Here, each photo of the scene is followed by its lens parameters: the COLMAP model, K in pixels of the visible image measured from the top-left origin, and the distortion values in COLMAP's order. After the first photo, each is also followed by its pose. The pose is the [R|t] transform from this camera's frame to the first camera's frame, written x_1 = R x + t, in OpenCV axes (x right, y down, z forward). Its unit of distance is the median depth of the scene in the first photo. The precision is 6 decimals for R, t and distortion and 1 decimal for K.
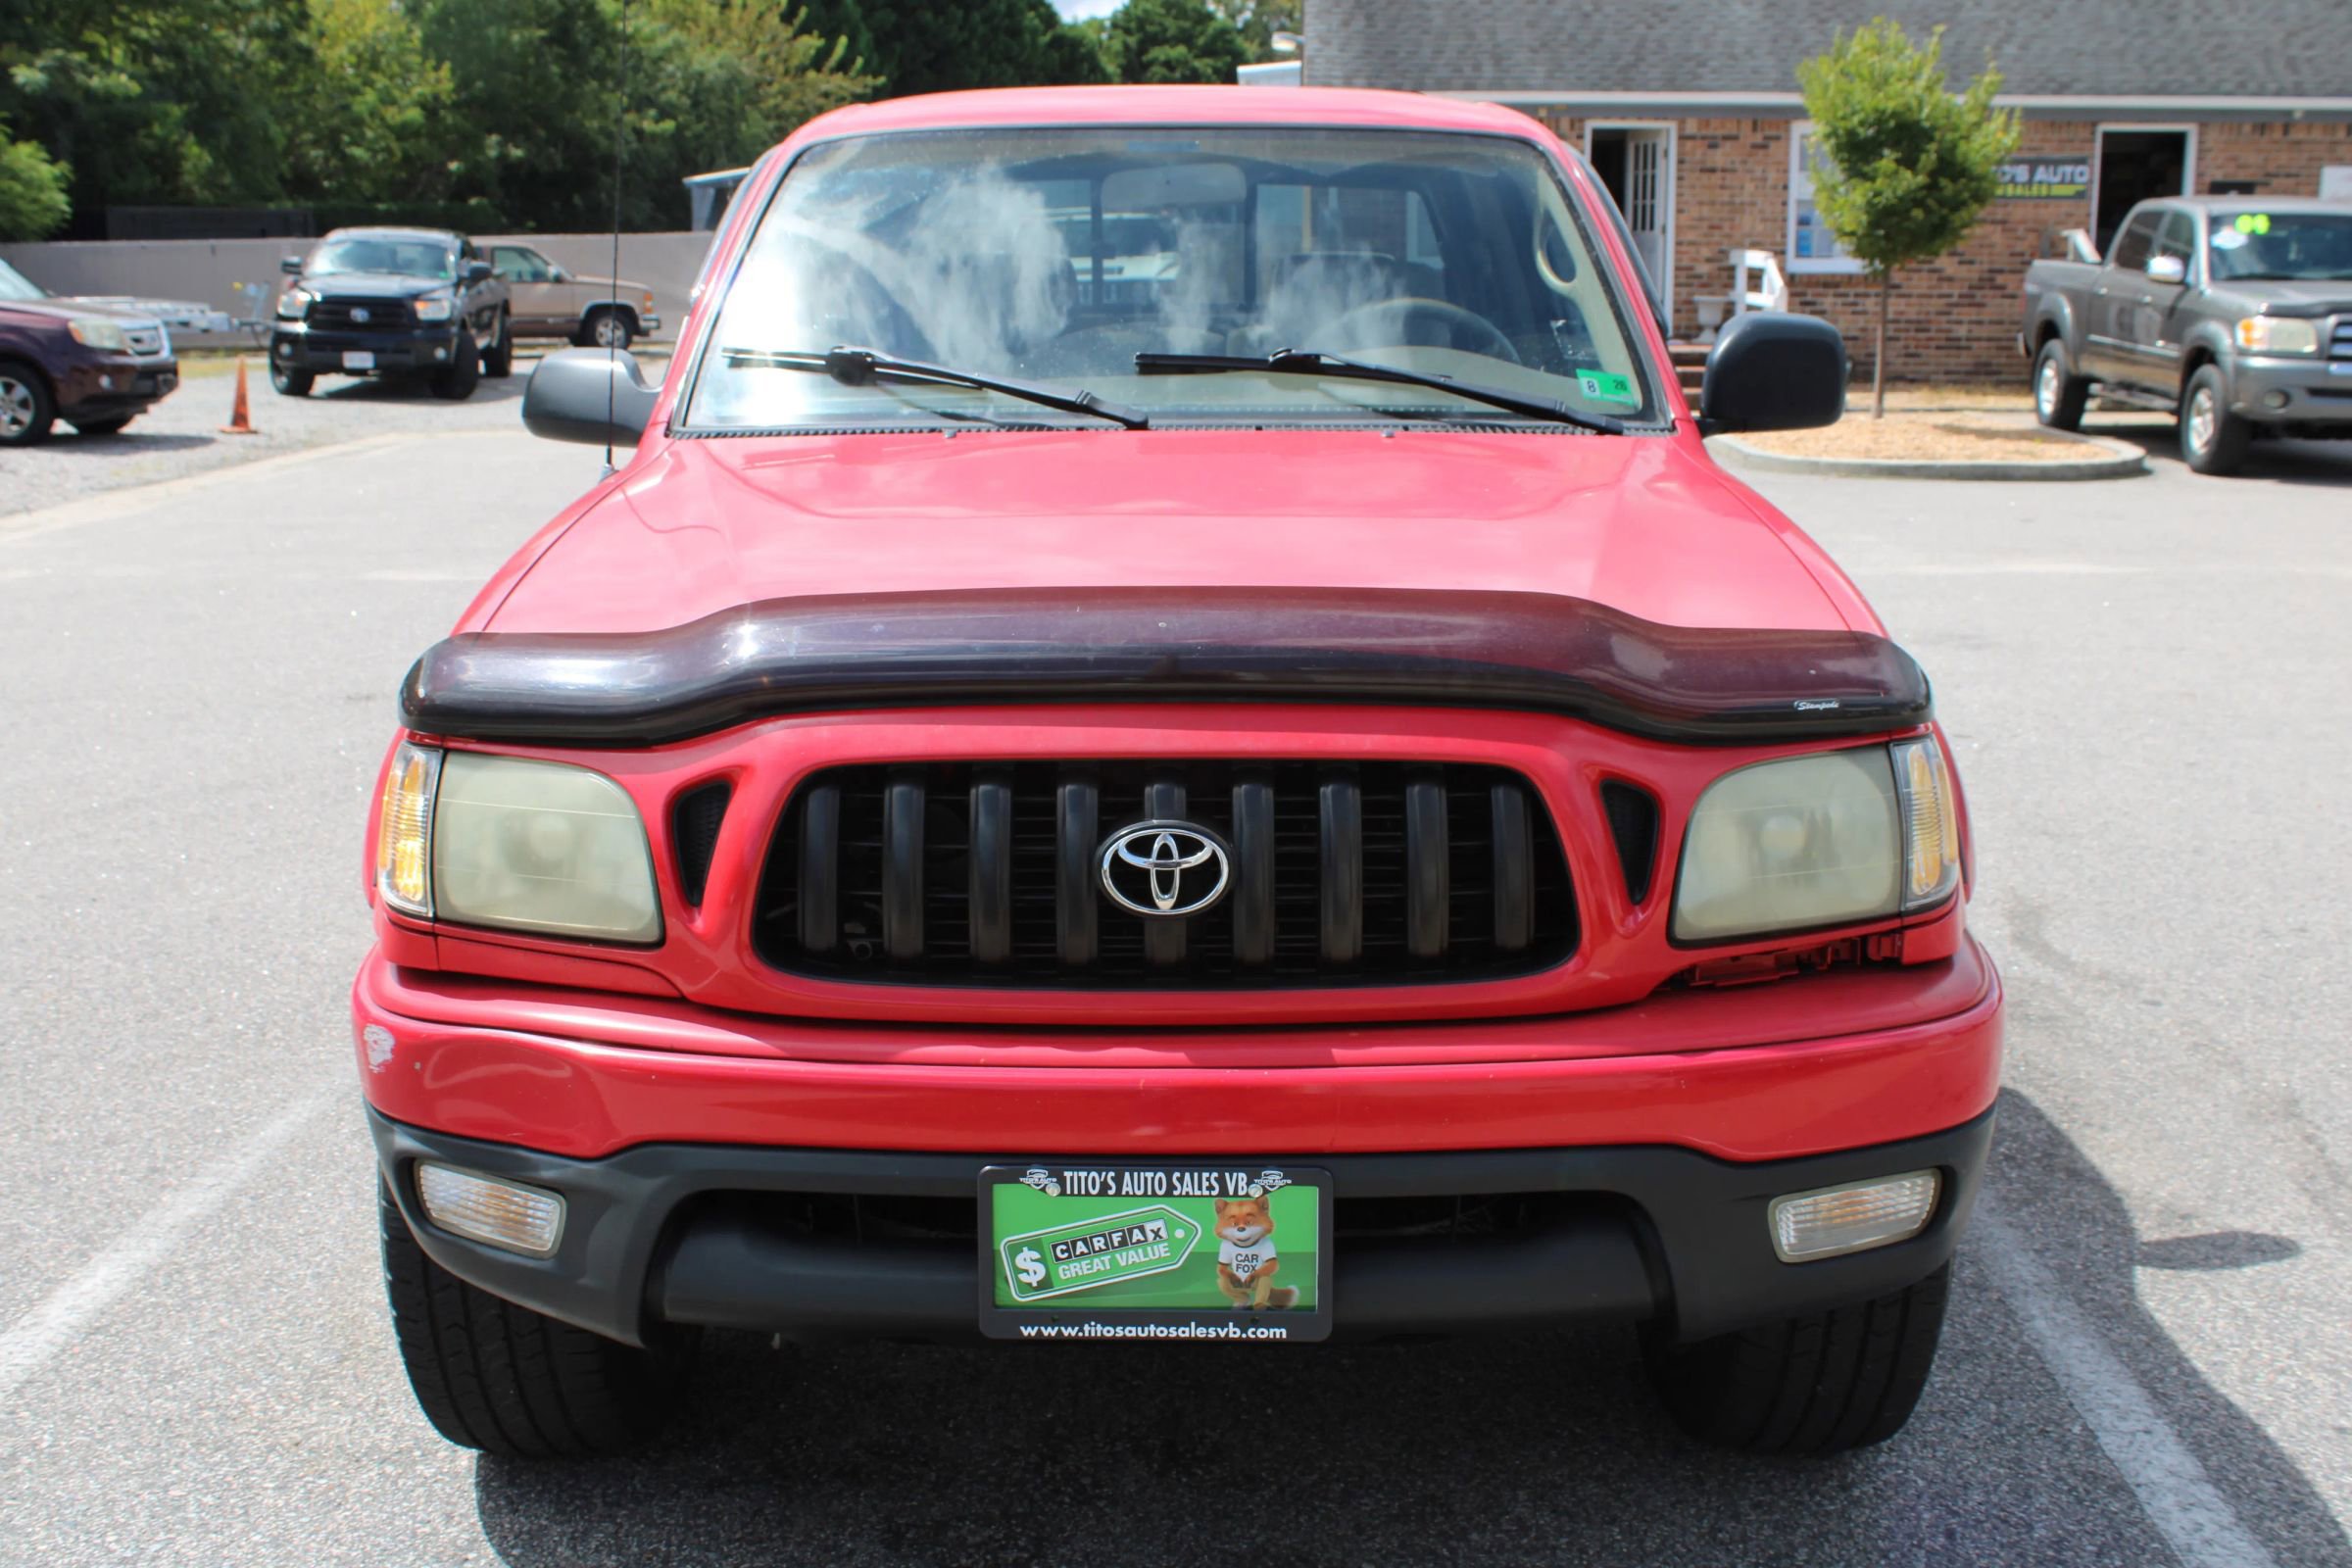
lens RADIAL K [[2413.6, 0, 1176.0], [0, 2413.6, 784.0], [0, 0, 1]] dist [-0.115698, 0.058665]
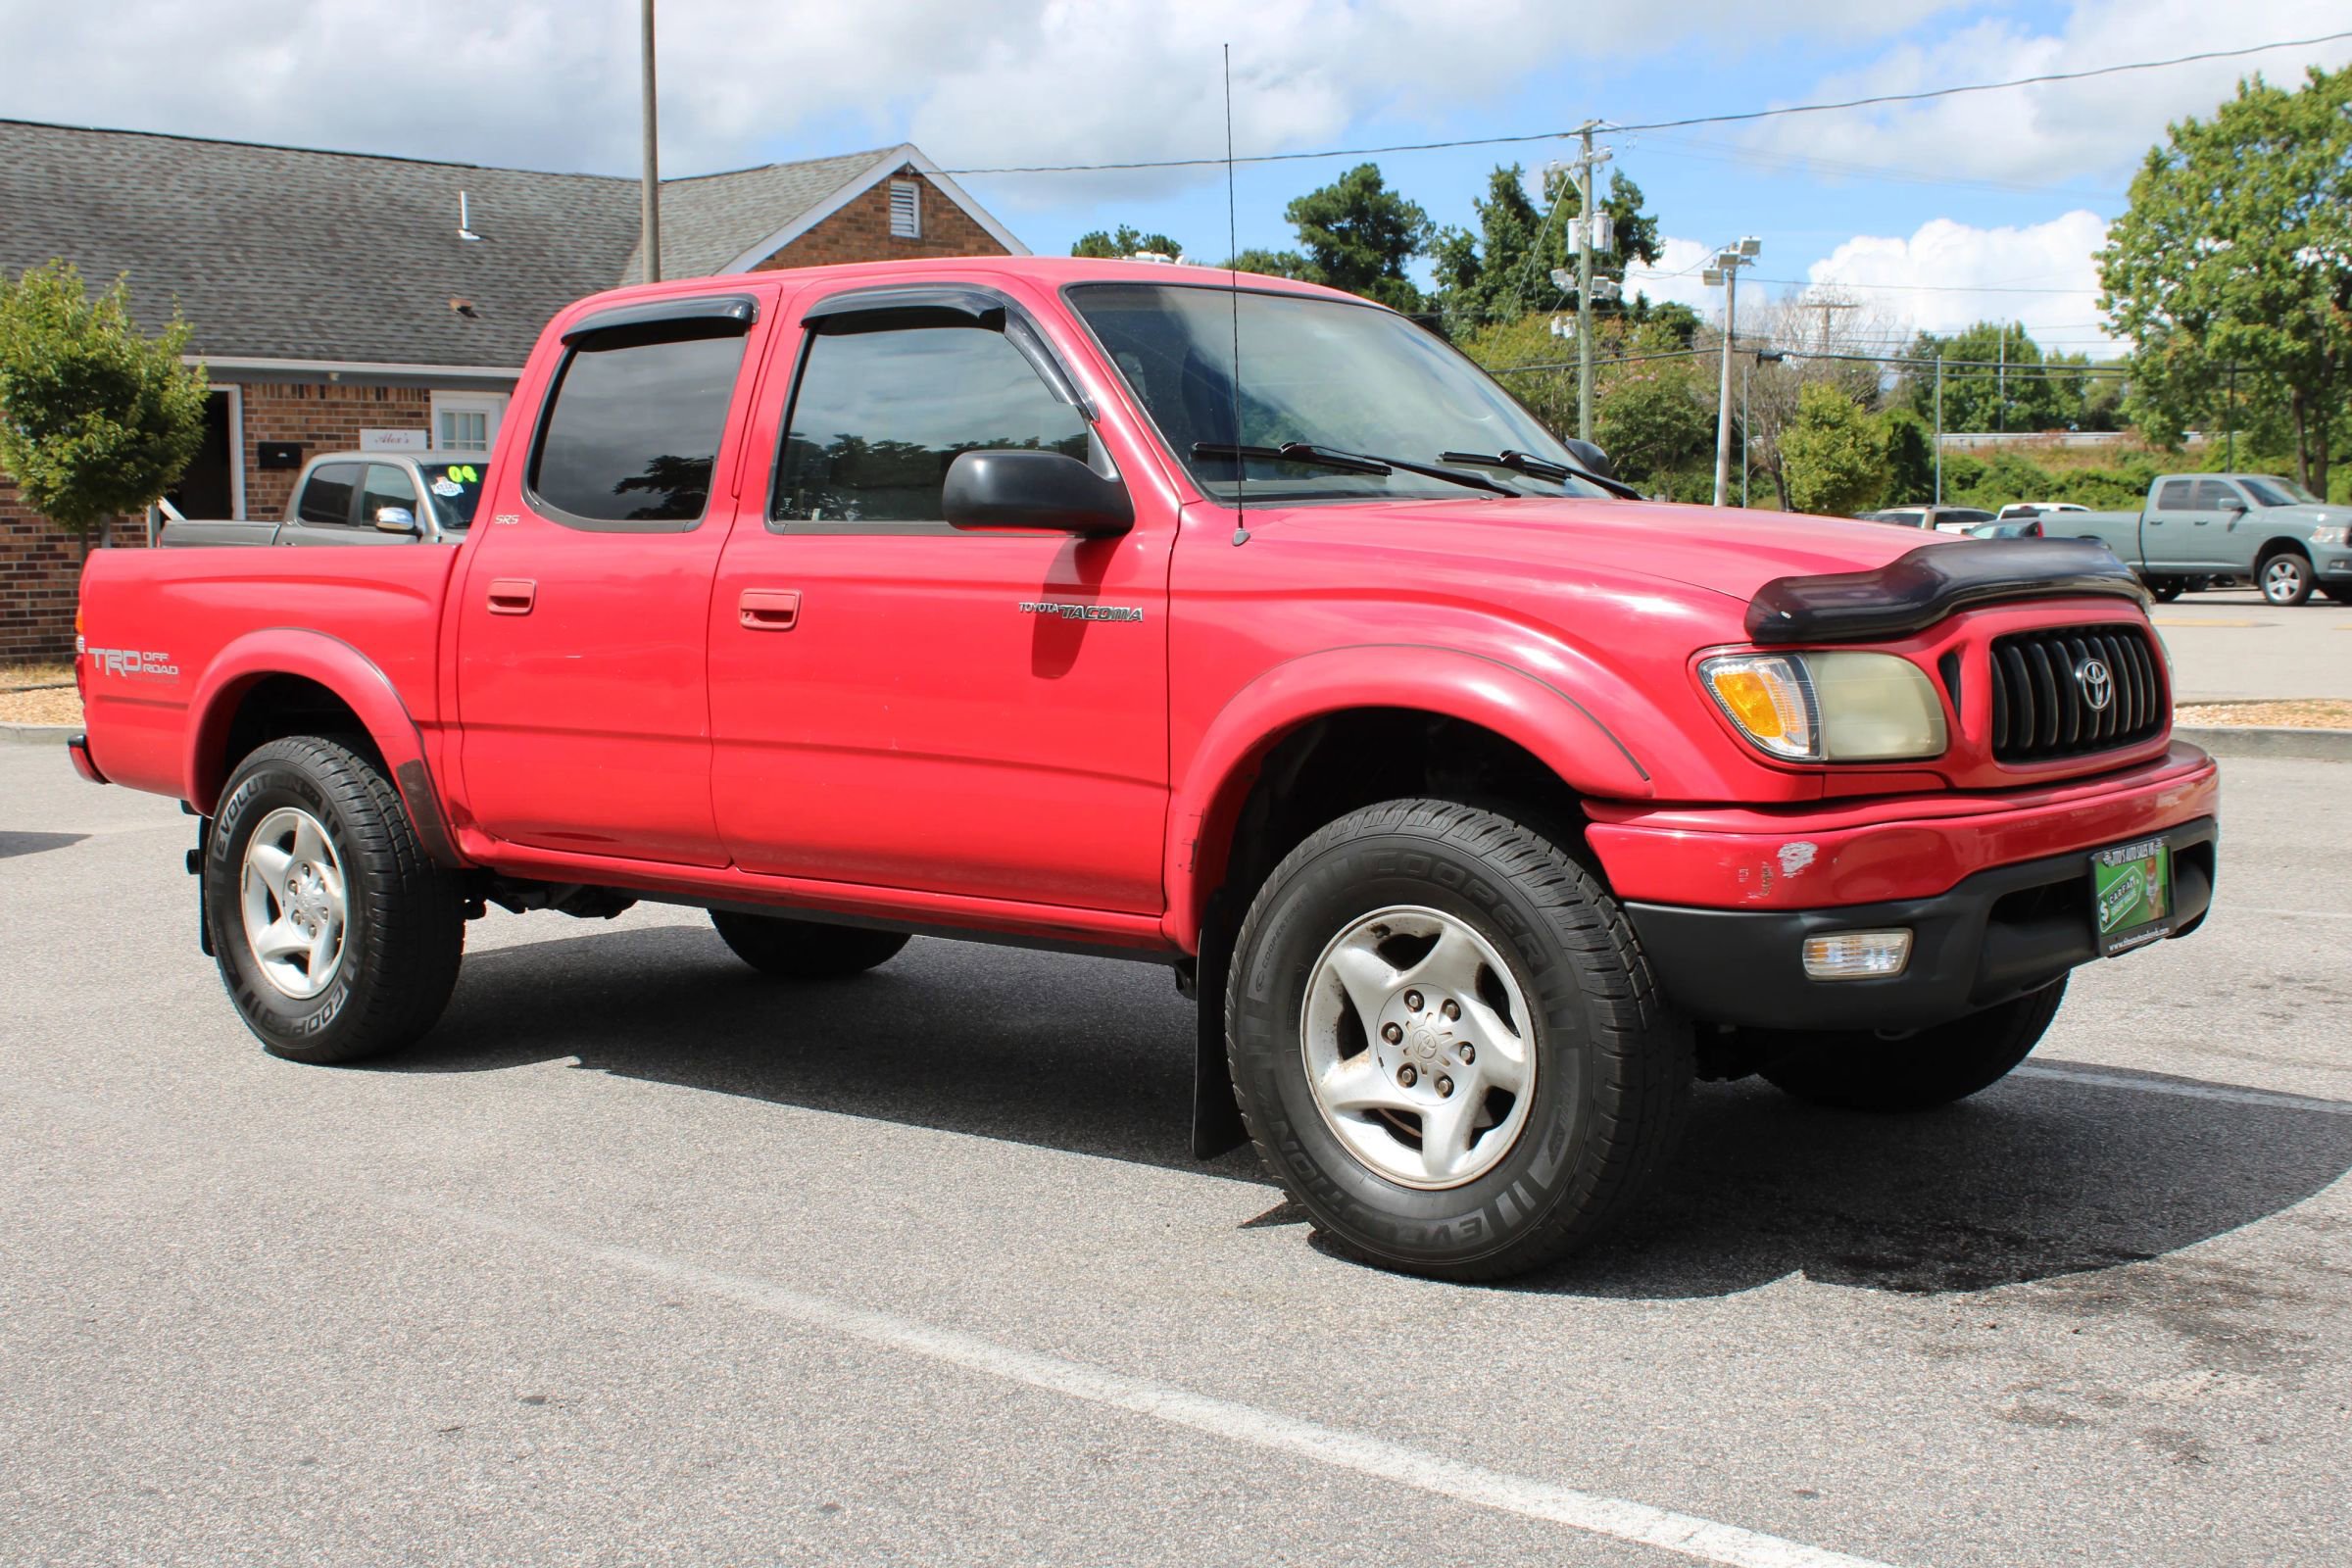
lens RADIAL K [[2716.1, 0, 1176.0], [0, 2716.1, 784.0], [0, 0, 1]] dist [-0.122173, 0.189683]
pose [[0.638182, -0.073823, 0.766338, -1.959090], [0.175851, 0.983056, -0.051743, 0.090173], [-0.749534, 0.167783, 0.640350, 0.232708]]
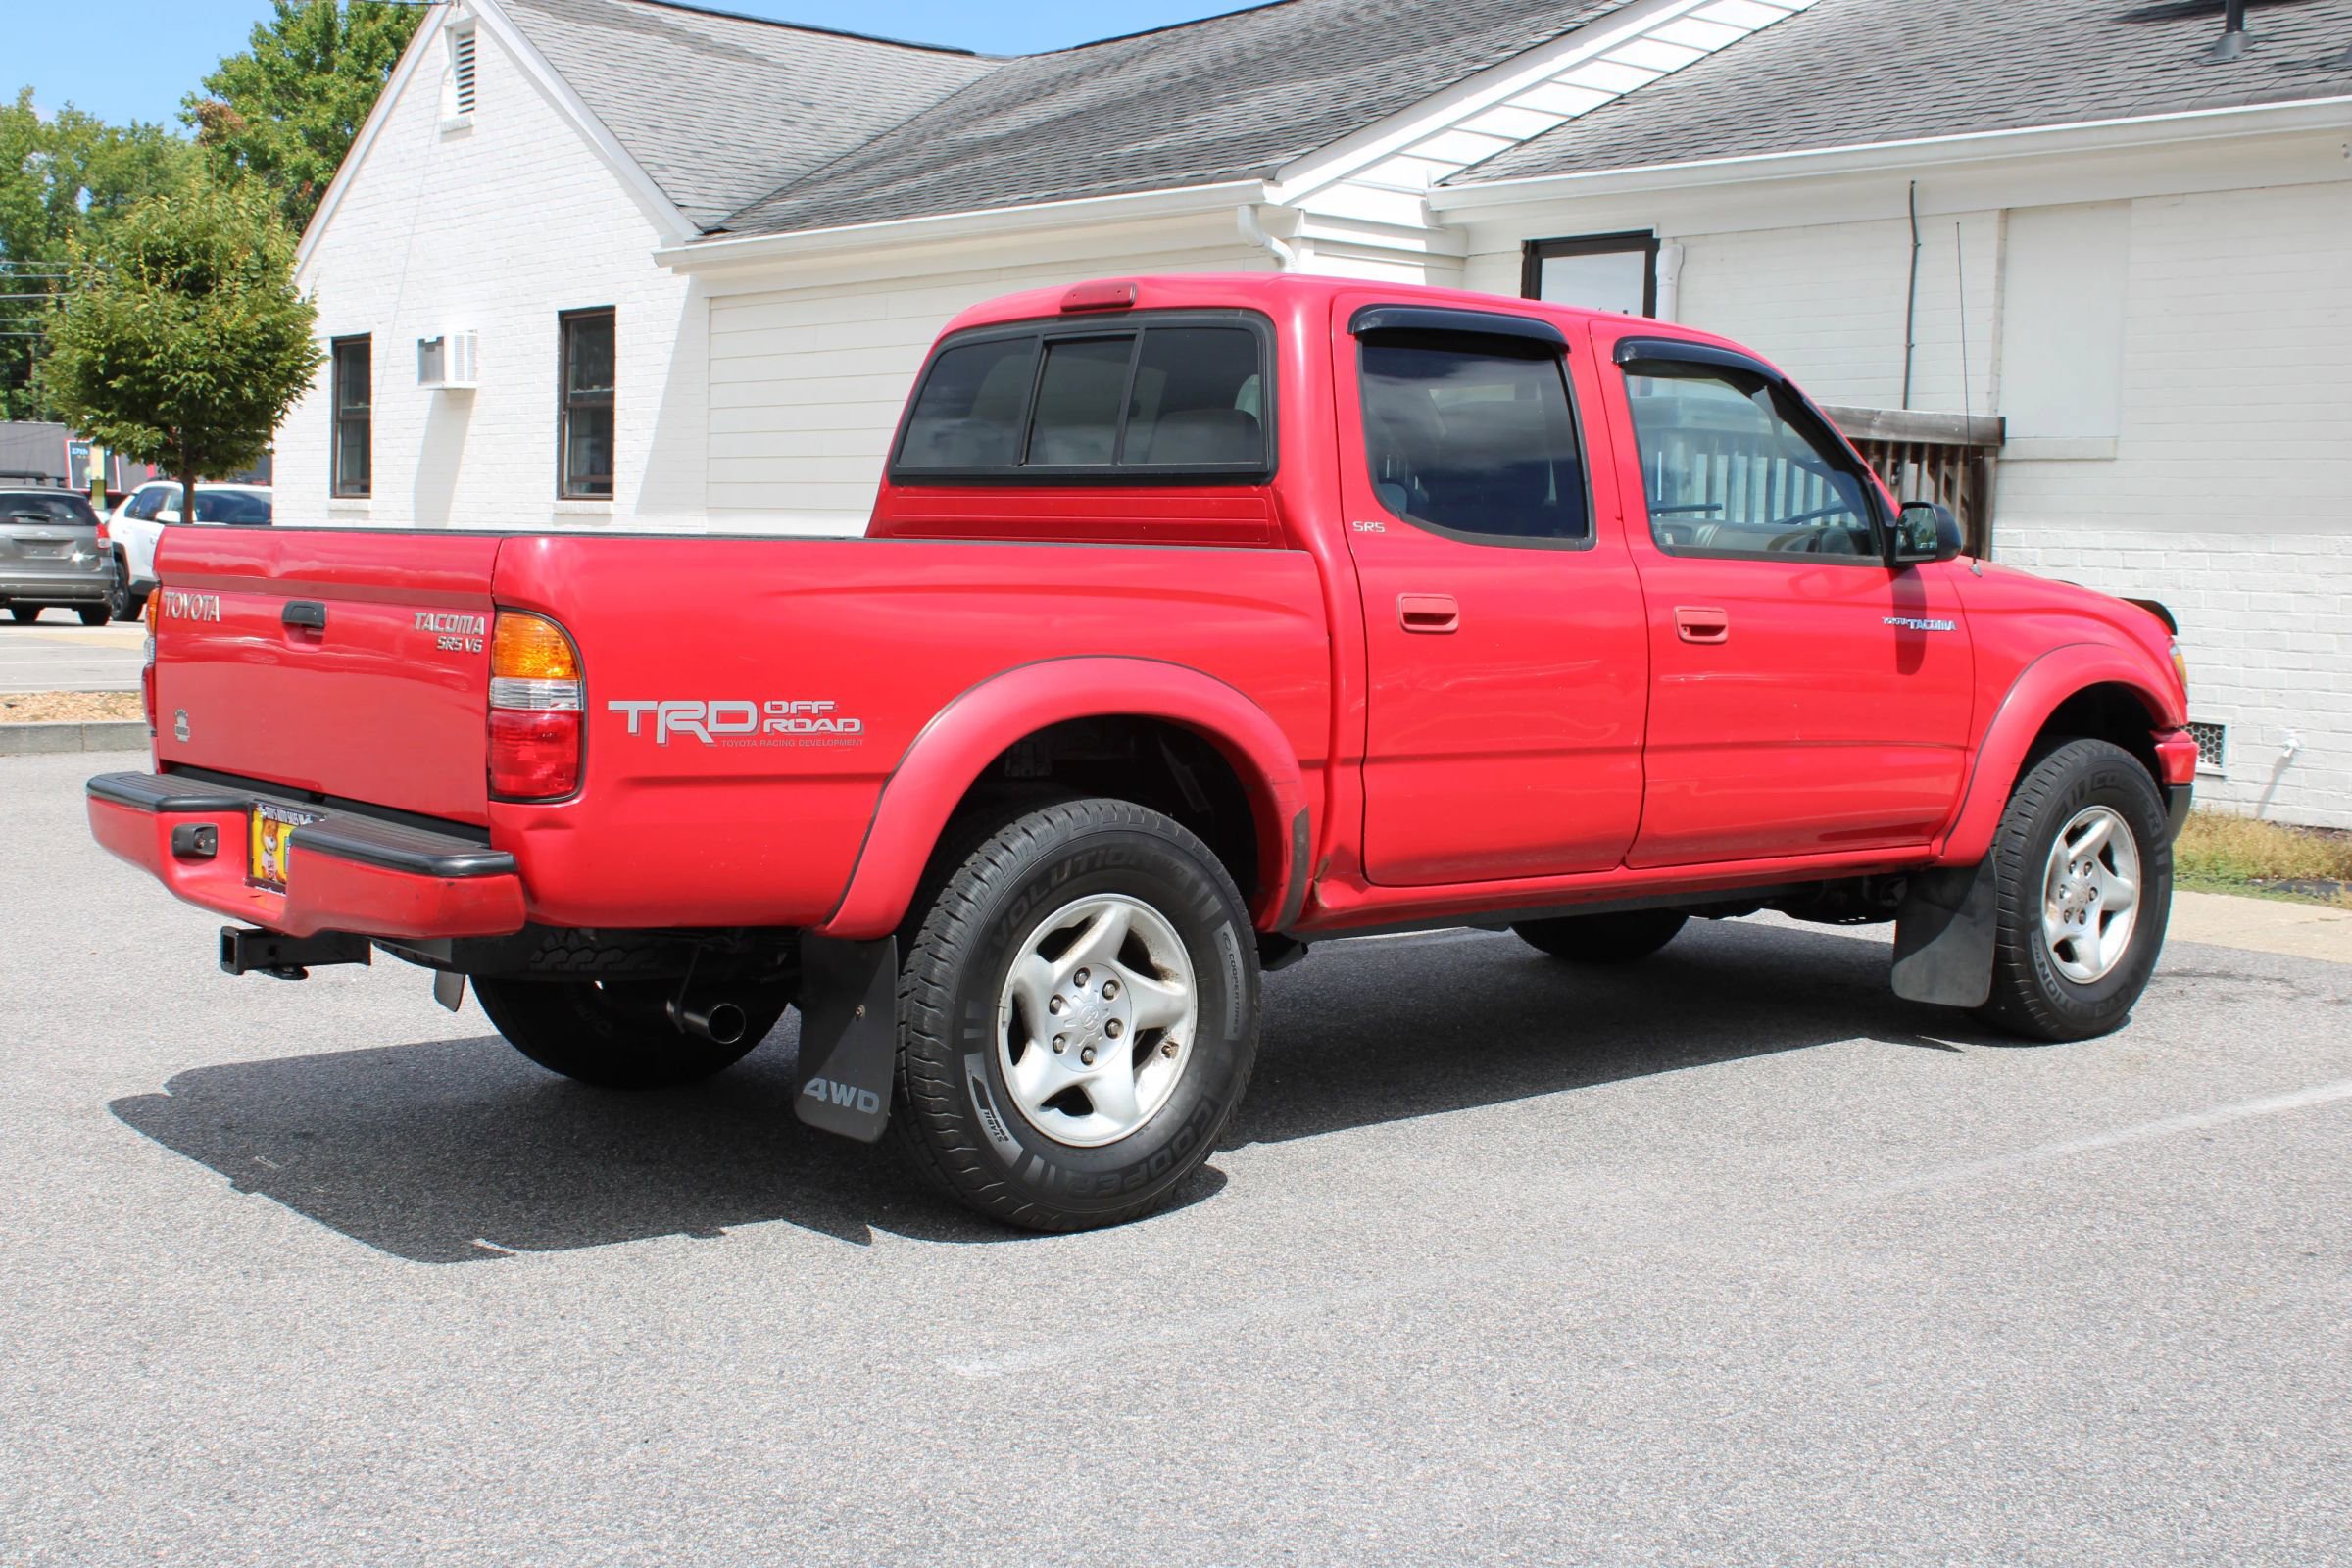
lens RADIAL K [[2815.9, 0, 1176.0], [0, 2815.9, 784.0], [0, 0, 1]] dist [-0.092462, -0.040558]
pose [[-0.643889, -0.077104, 0.761224, -2.113013], [0.145397, 0.964449, 0.220675, -0.760278], [-0.751177, 0.252770, -0.609788, 4.026865]]
